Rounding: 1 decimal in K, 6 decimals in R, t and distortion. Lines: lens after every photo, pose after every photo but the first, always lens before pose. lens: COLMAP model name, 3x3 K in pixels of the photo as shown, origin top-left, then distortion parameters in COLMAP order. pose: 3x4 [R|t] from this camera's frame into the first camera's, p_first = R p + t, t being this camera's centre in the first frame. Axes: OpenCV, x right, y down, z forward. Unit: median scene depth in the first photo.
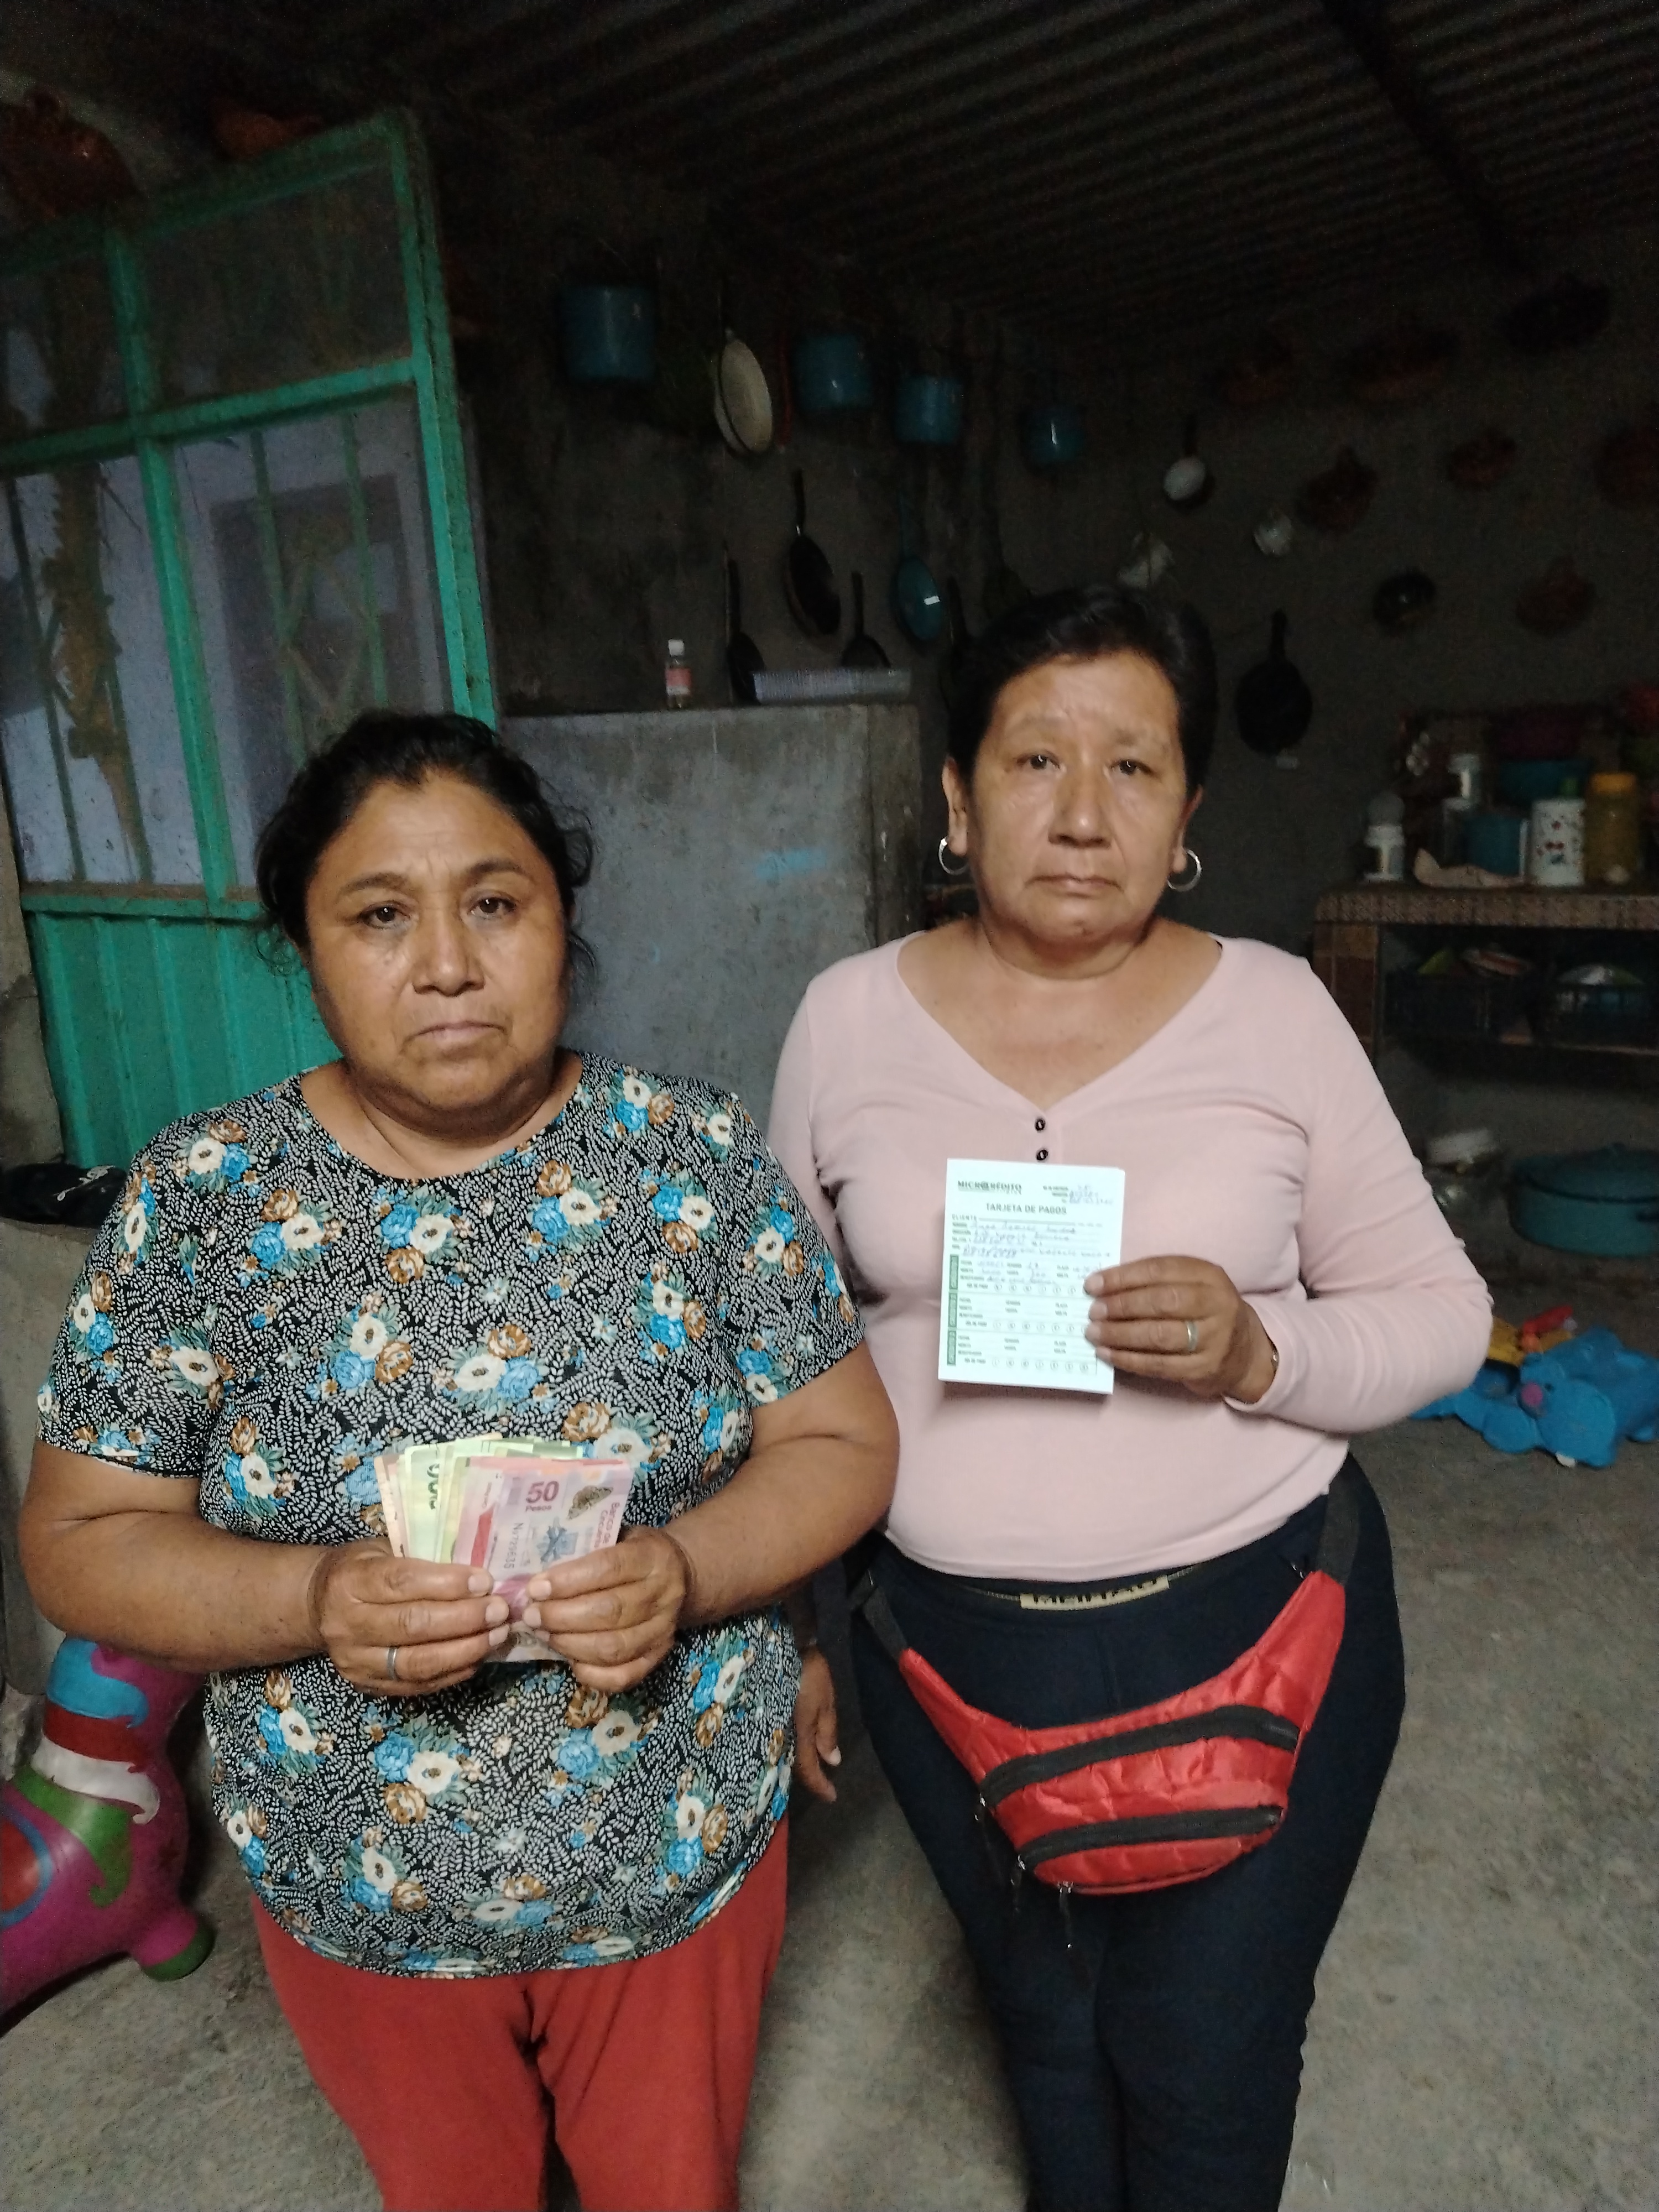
lens RADIAL K [[1523.0, 0, 833.1], [0, 1523.0, 1103.4], [0, 0, 1]] dist [-0.001267, -0.021025]
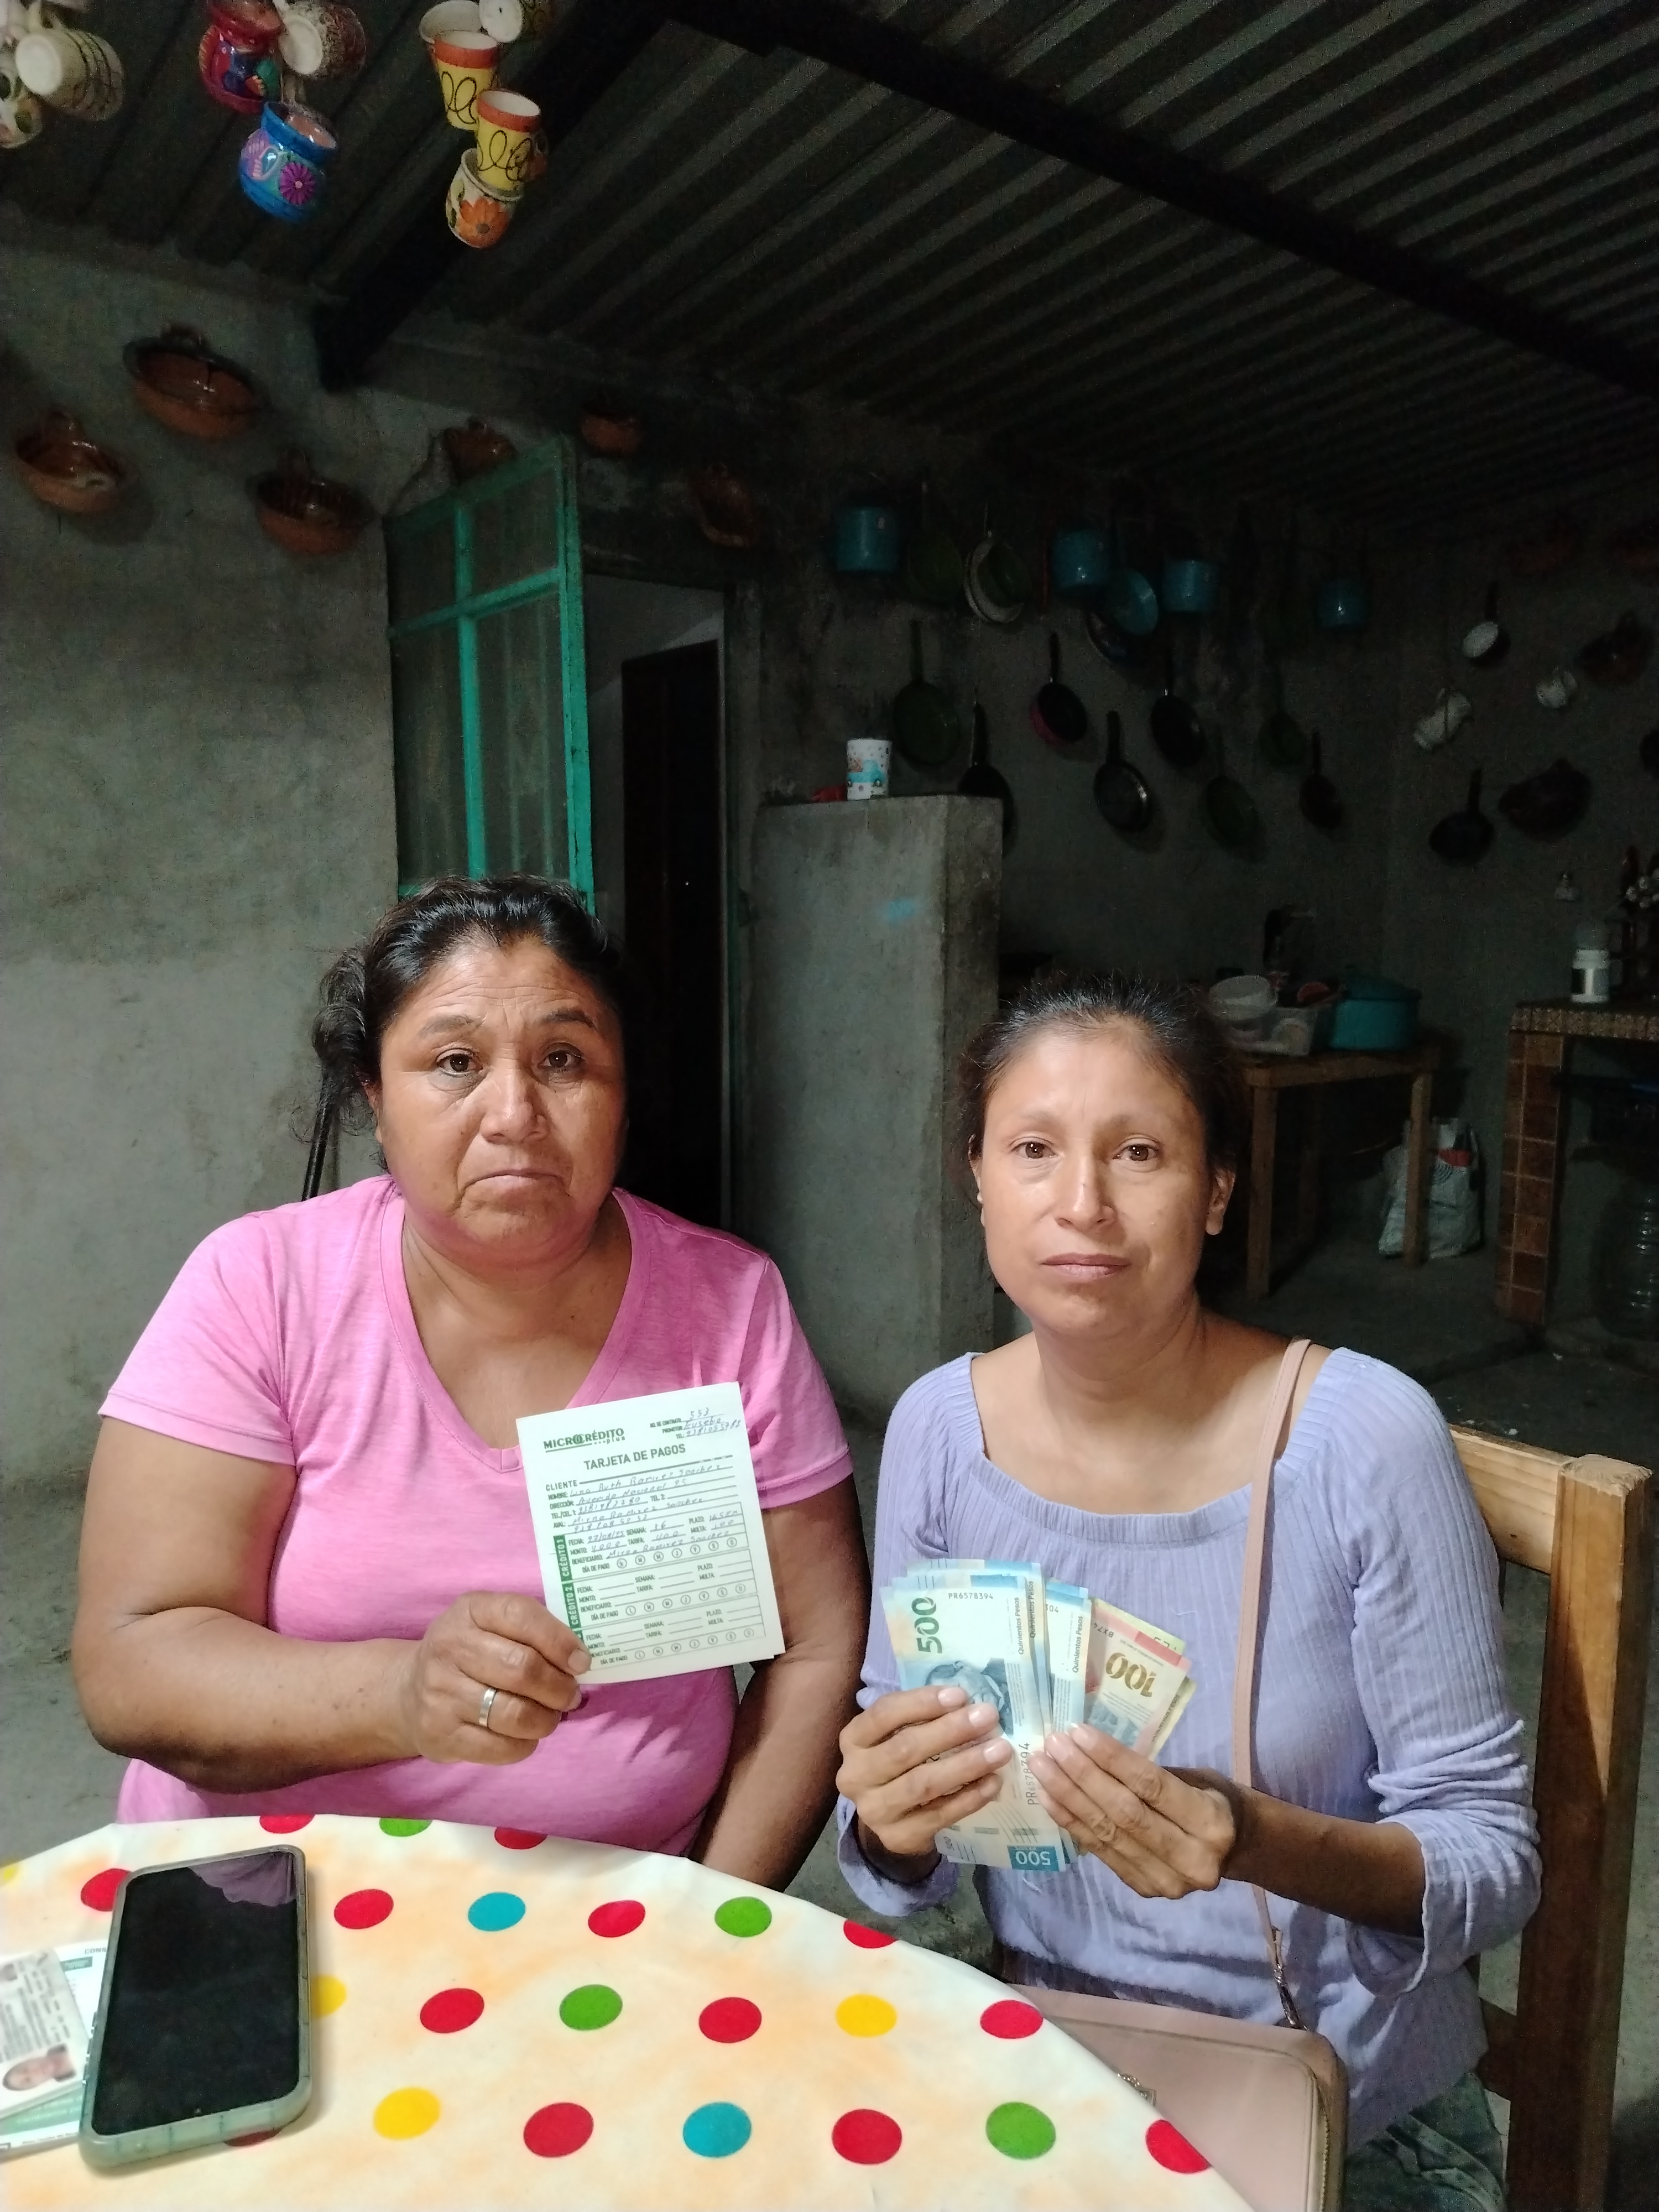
lens RADIAL K [[1523.0, 0, 831.2], [0, 1523.0, 1127.3], [0, 0, 1]] dist [-0.001267, -0.021025]
pose [[0.915035, 0.110333, -0.387992, 0.448031], [-0.144853, 0.987585, -0.060781, 0.123528], [0.376468, 0.111819, 0.919656, -0.253593]]
